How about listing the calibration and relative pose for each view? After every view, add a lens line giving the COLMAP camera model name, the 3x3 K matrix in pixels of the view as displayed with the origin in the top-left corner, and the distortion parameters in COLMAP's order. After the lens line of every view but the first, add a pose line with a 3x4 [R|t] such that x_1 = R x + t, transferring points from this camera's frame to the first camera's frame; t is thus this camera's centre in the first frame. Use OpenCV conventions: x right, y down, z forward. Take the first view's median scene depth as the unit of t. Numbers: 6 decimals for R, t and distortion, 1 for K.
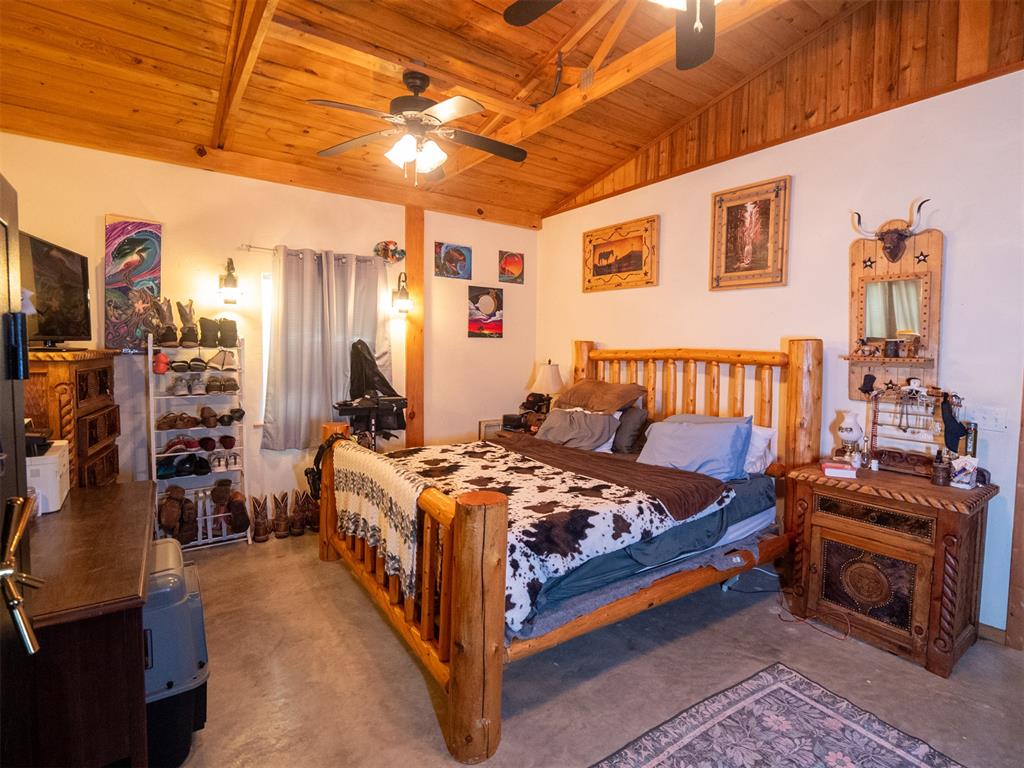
lens RADIAL K [[500.9, 0, 524.0], [0, 500.9, 374.6], [0, 0, 1]] dist [-0.002447, -0.009108]
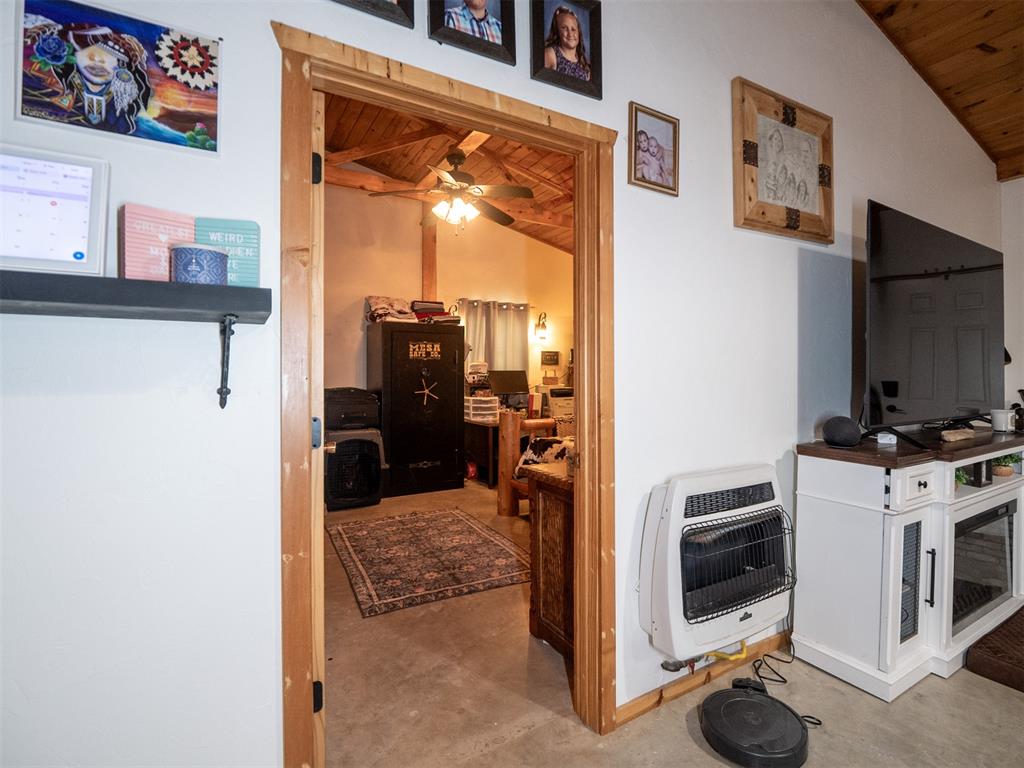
lens RADIAL K [[506.5, 0, 525.3], [0, 506.5, 372.9], [0, 0, 1]] dist [-0.005076, -0.006511]
pose [[-0.098803, -0.020797, -0.994890, 1.233921], [-0.054974, 0.998369, -0.015410, 0.042717], [0.993587, 0.053170, -0.099785, 0.672797]]
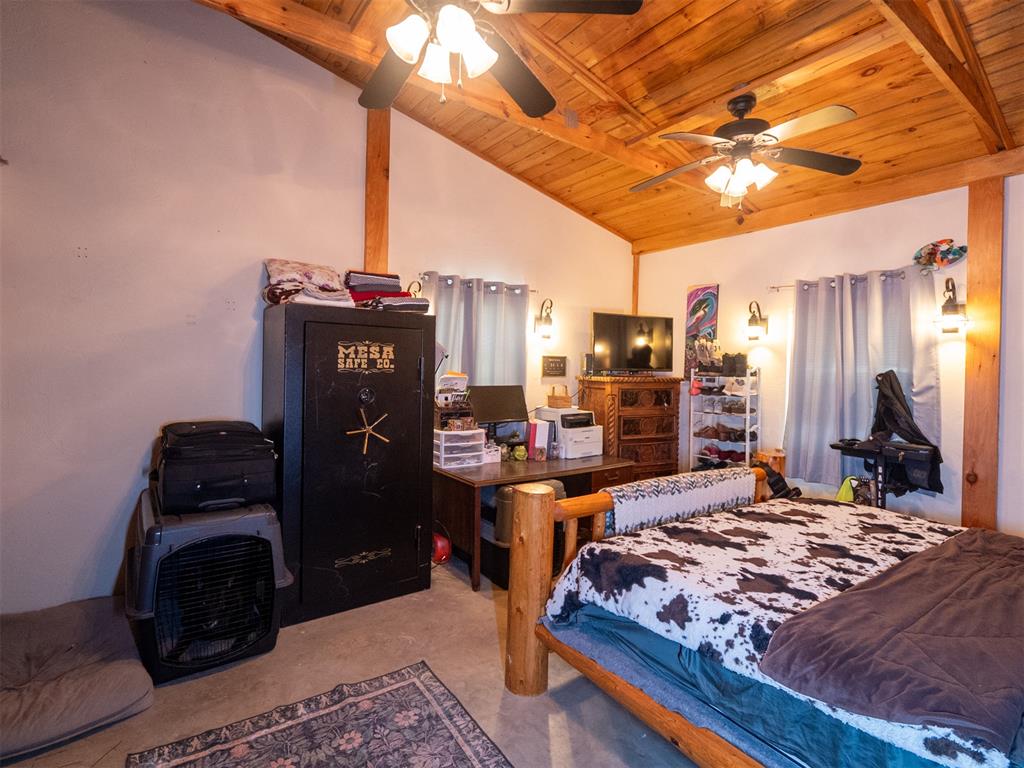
lens RADIAL K [[504.5, 0, 526.1], [0, 504.5, 374.5], [0, 0, 1]] dist [-0.013053, -0.000172]
pose [[0.004768, -0.002680, -0.999985, 0.610203], [-0.073668, 0.997278, -0.003024, -0.019371], [0.997271, 0.073681, 0.004557, 0.486761]]
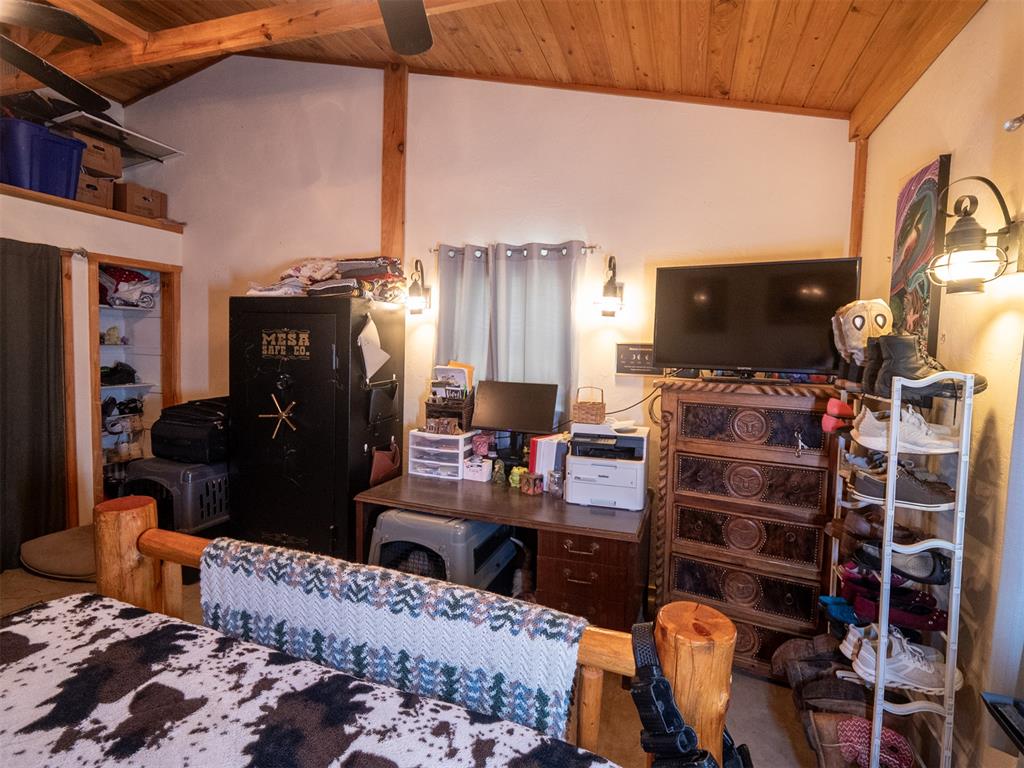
lens RADIAL K [[508.6, 0, 524.5], [0, 508.6, 375.1], [0, 0, 1]] dist [-0.017621, 0.002931]
pose [[-0.810614, -0.006292, -0.585547, -0.072302], [-0.075511, 0.992717, 0.093867, -0.091391], [0.580692, 0.120305, -0.805185, 1.168061]]
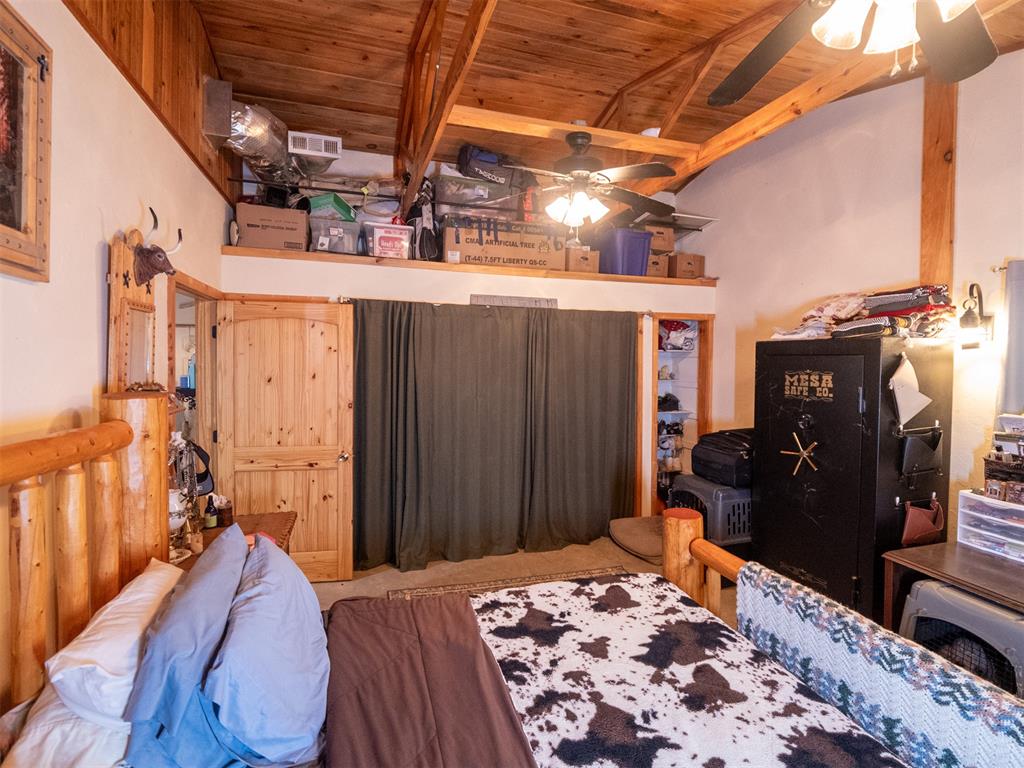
lens RADIAL K [[504.5, 0, 526.1], [0, 504.5, 374.5], [0, 0, 1]] dist [-0.013053, -0.000172]
pose [[-0.952303, -0.031416, 0.303531, -0.041994], [-0.004988, 0.996156, 0.087455, -0.126635], [-0.305112, 0.081770, -0.948799, 1.222513]]
